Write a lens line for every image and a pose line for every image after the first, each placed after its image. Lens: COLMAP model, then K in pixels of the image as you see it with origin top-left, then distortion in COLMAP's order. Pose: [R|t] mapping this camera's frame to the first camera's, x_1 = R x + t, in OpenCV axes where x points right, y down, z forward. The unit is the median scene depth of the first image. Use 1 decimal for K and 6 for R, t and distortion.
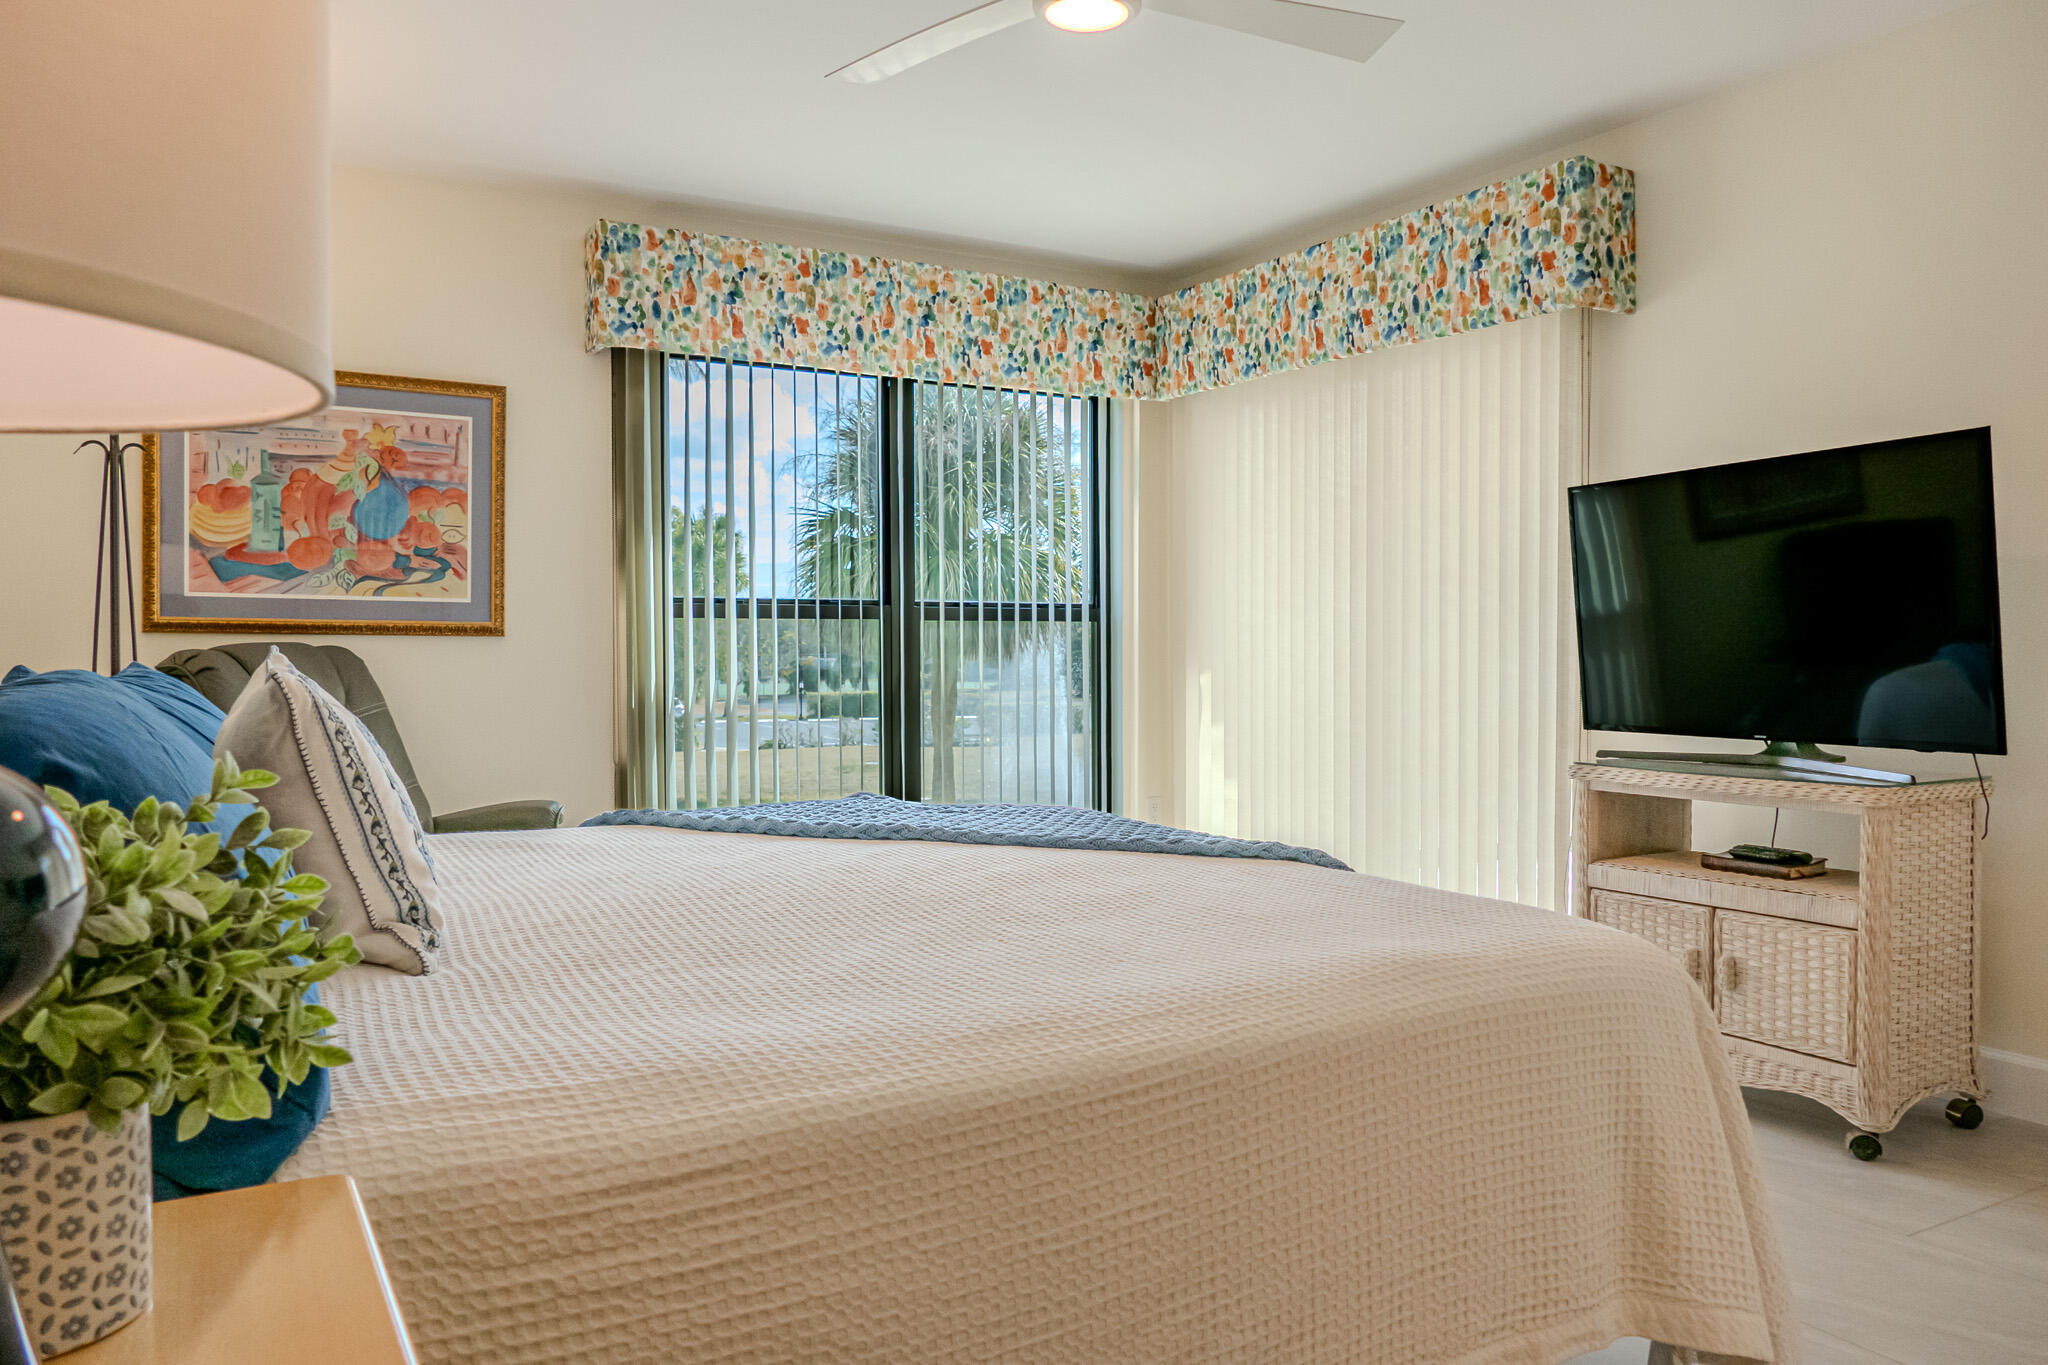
lens RADIAL K [[1491.8, 0, 1021.8], [0, 1491.8, 679.2], [0, 0, 1]] dist [-0.013521, 0.003202]
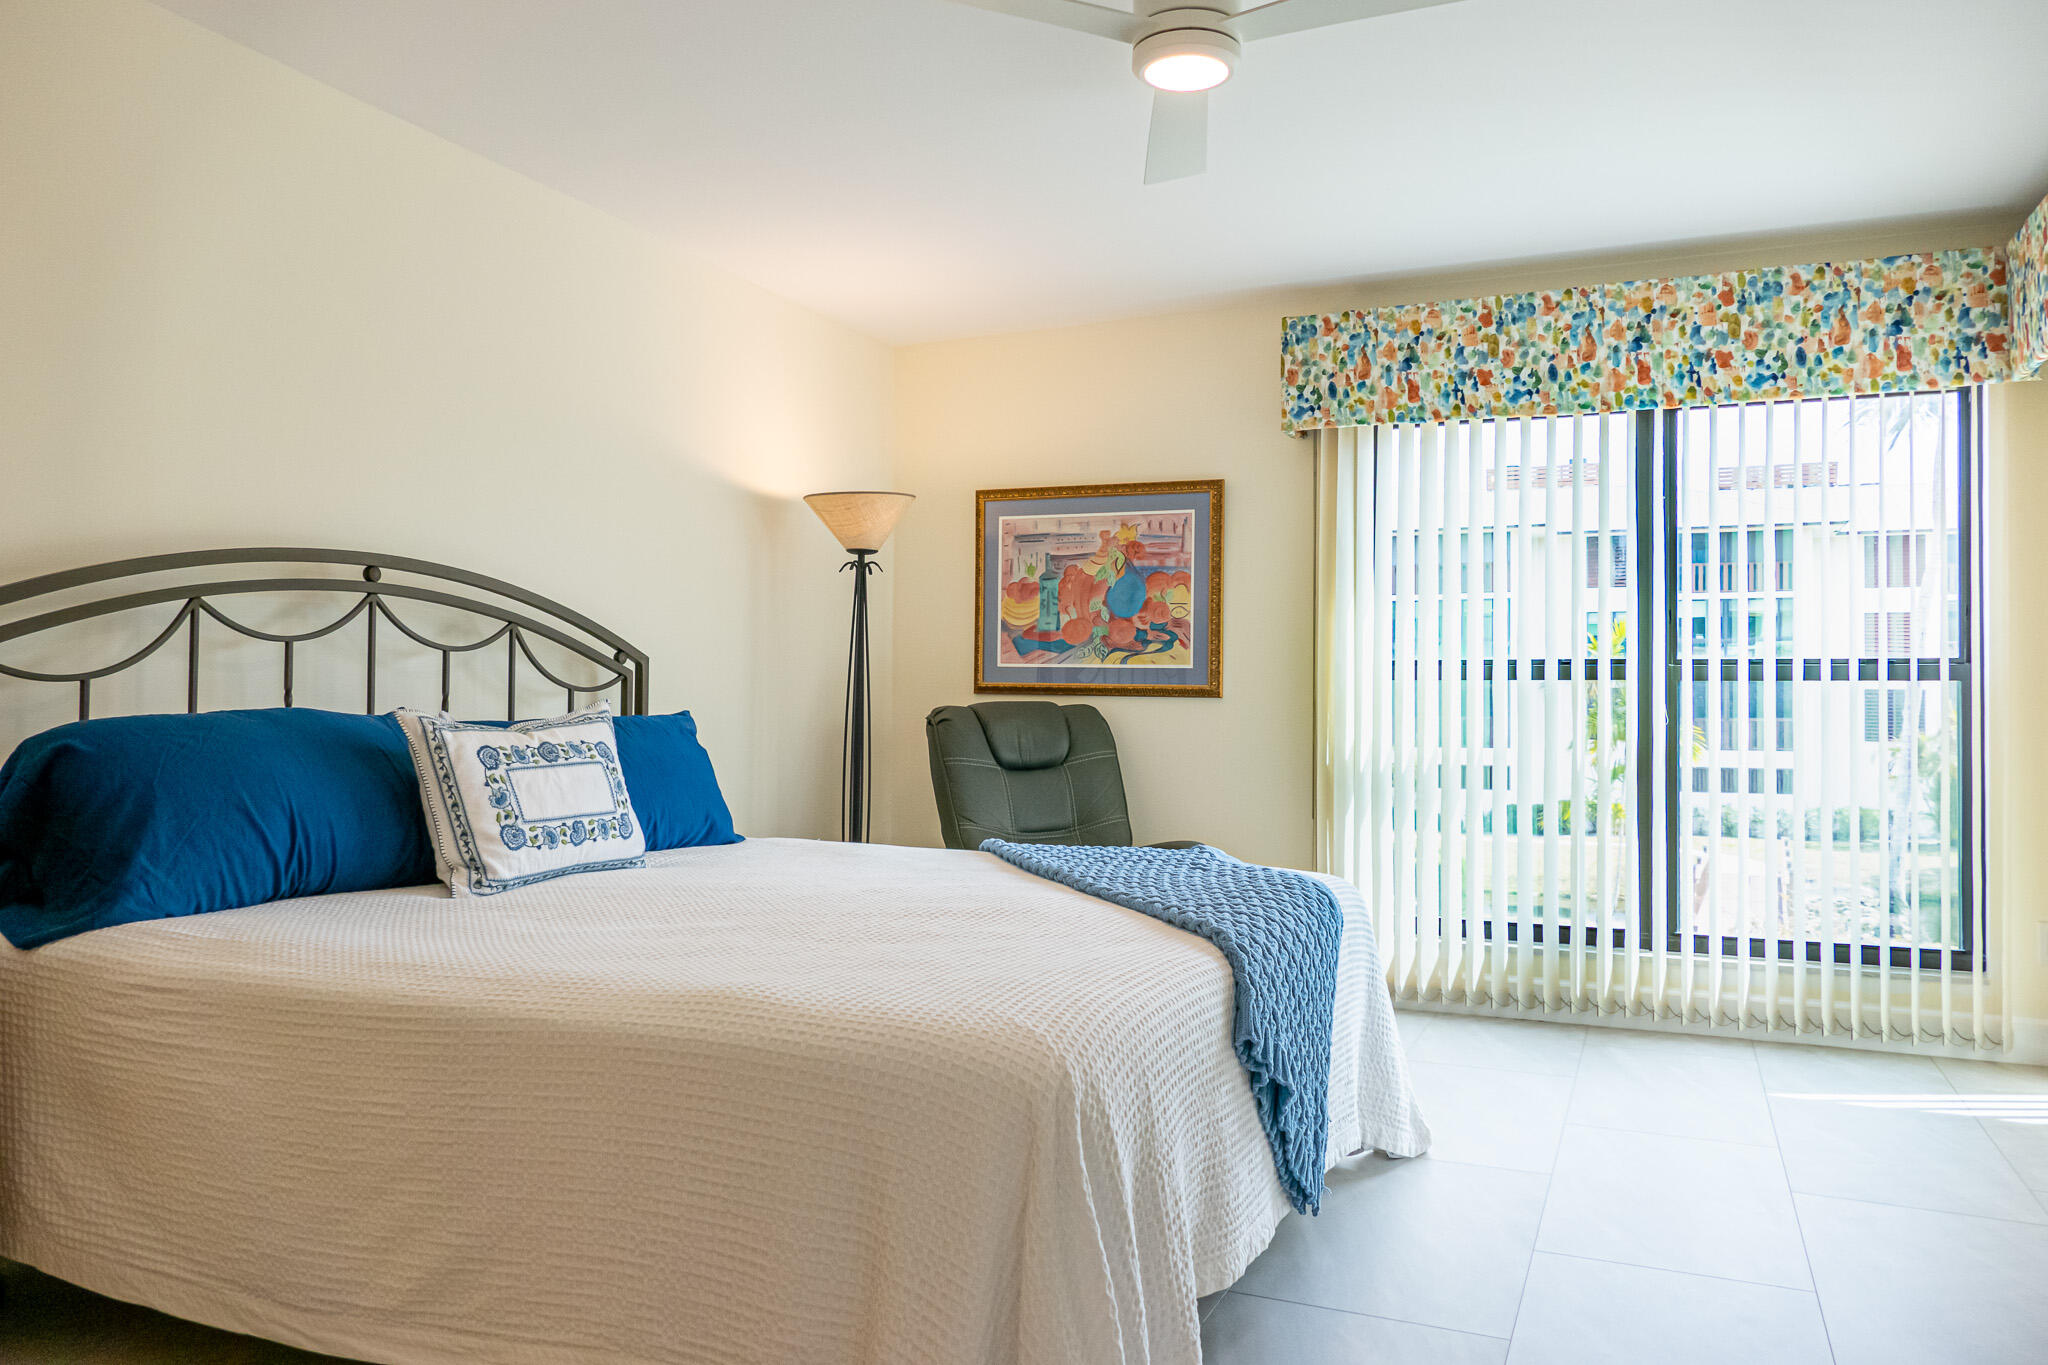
lens RADIAL K [[1447.4, 0, 1015.5], [0, 1447.4, 680.9], [0, 0, 1]] dist [-0.003808, 0.001265]
pose [[0.584646, -0.012347, -0.811195, 0.466044], [-0.032795, 0.998707, -0.038837, 0.006679], [0.810626, 0.049309, 0.583485, 0.229772]]
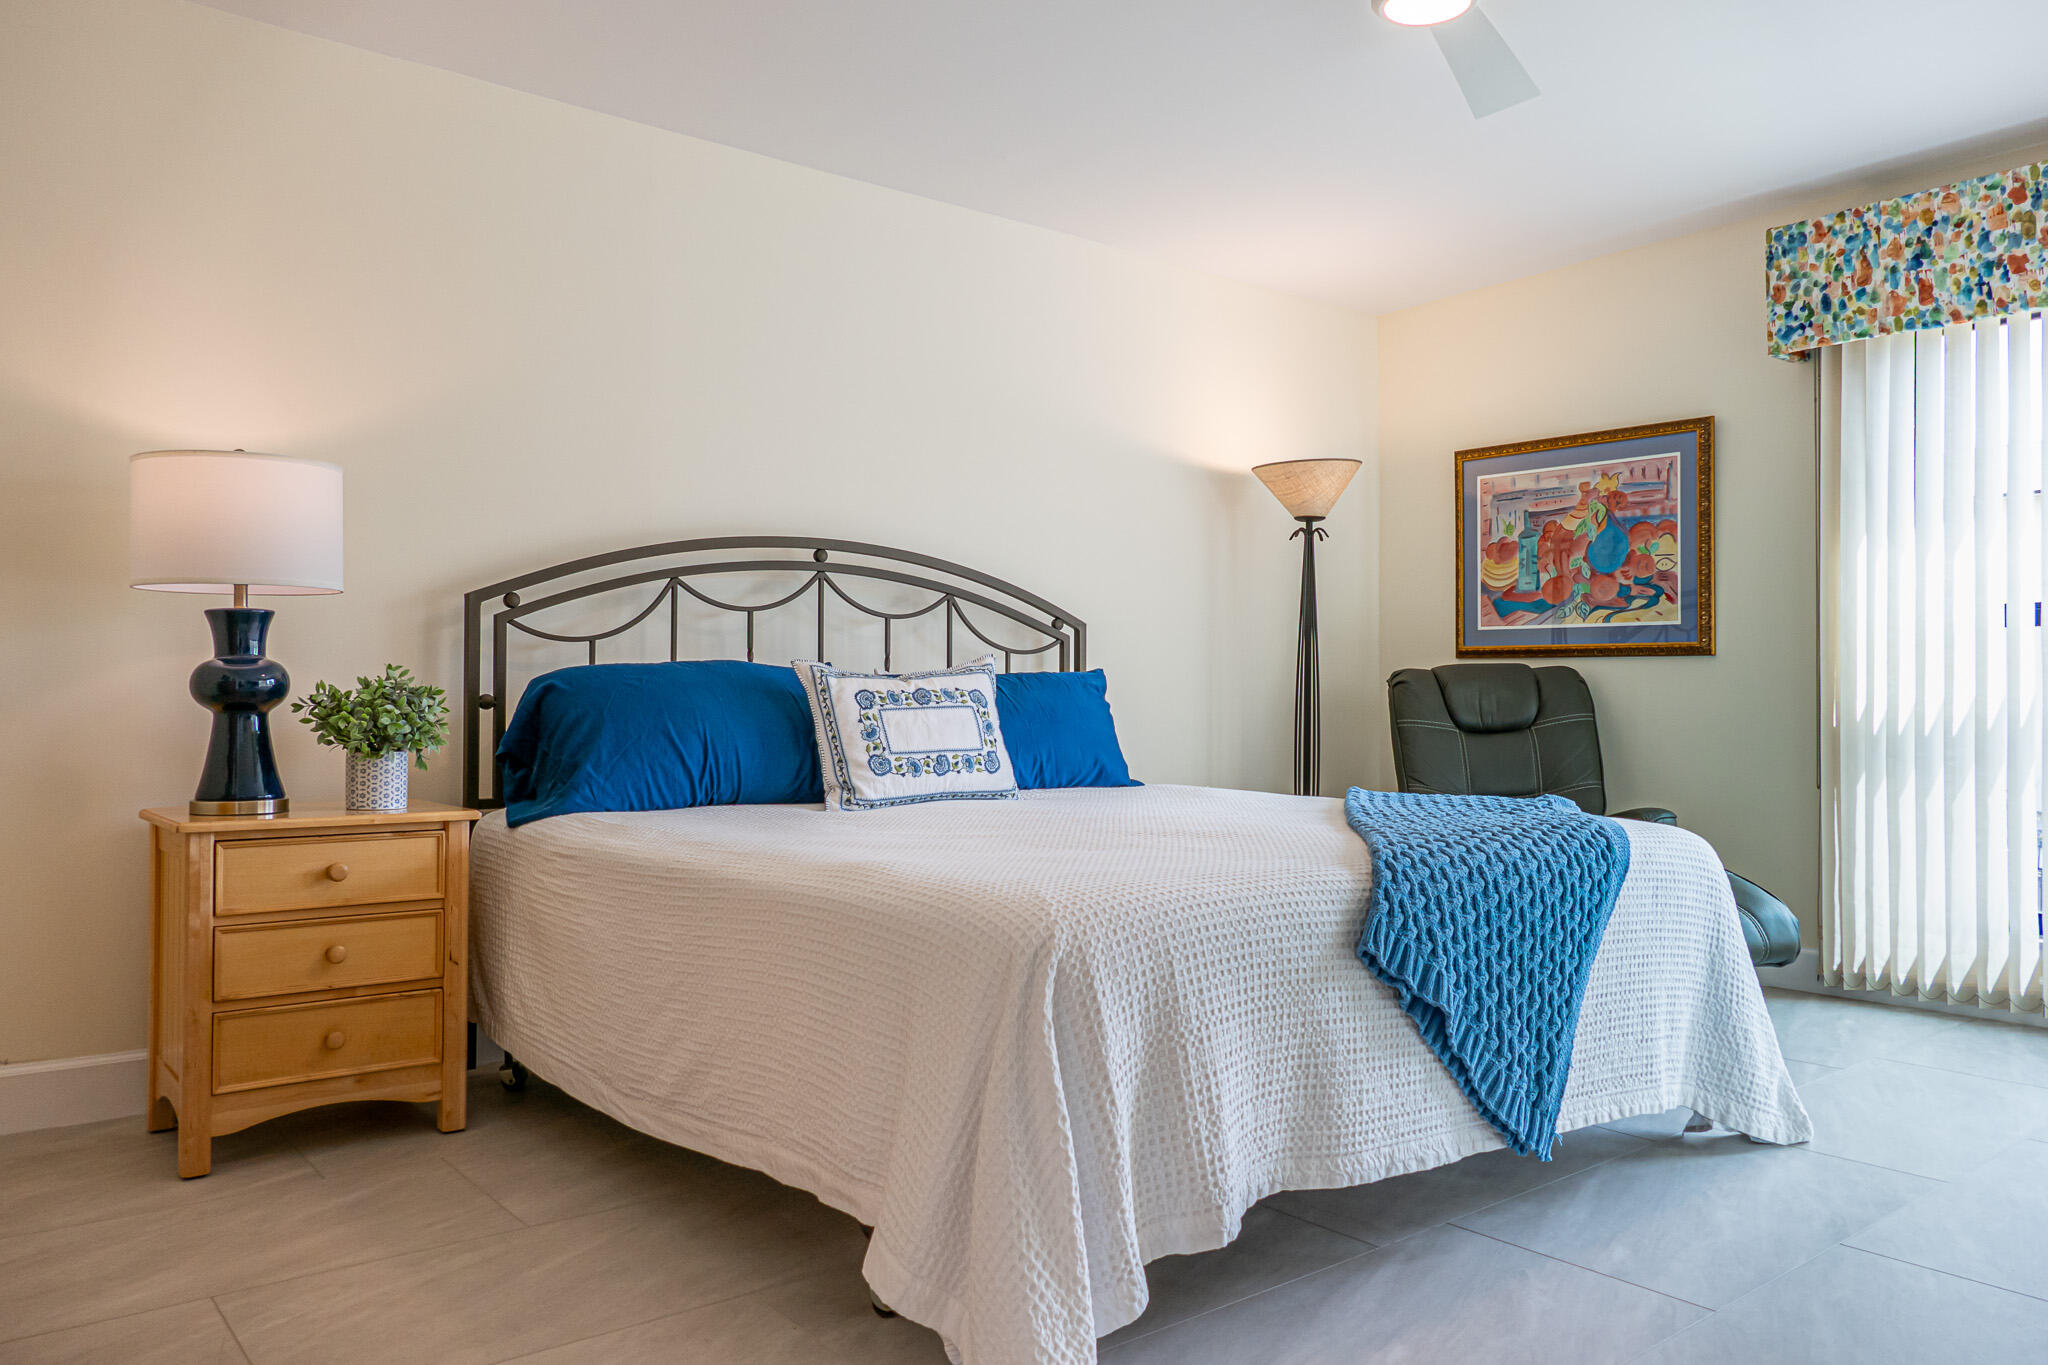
lens RADIAL K [[1449.4, 0, 1034.0], [0, 1449.4, 677.2], [0, 0, 1]] dist [-0.005513, 0.011315]
pose [[0.157798, -0.017526, -0.987316, 0.584857], [-0.033184, 0.999184, -0.023041, 0.025922], [0.986914, 0.036398, 0.157088, 0.379892]]
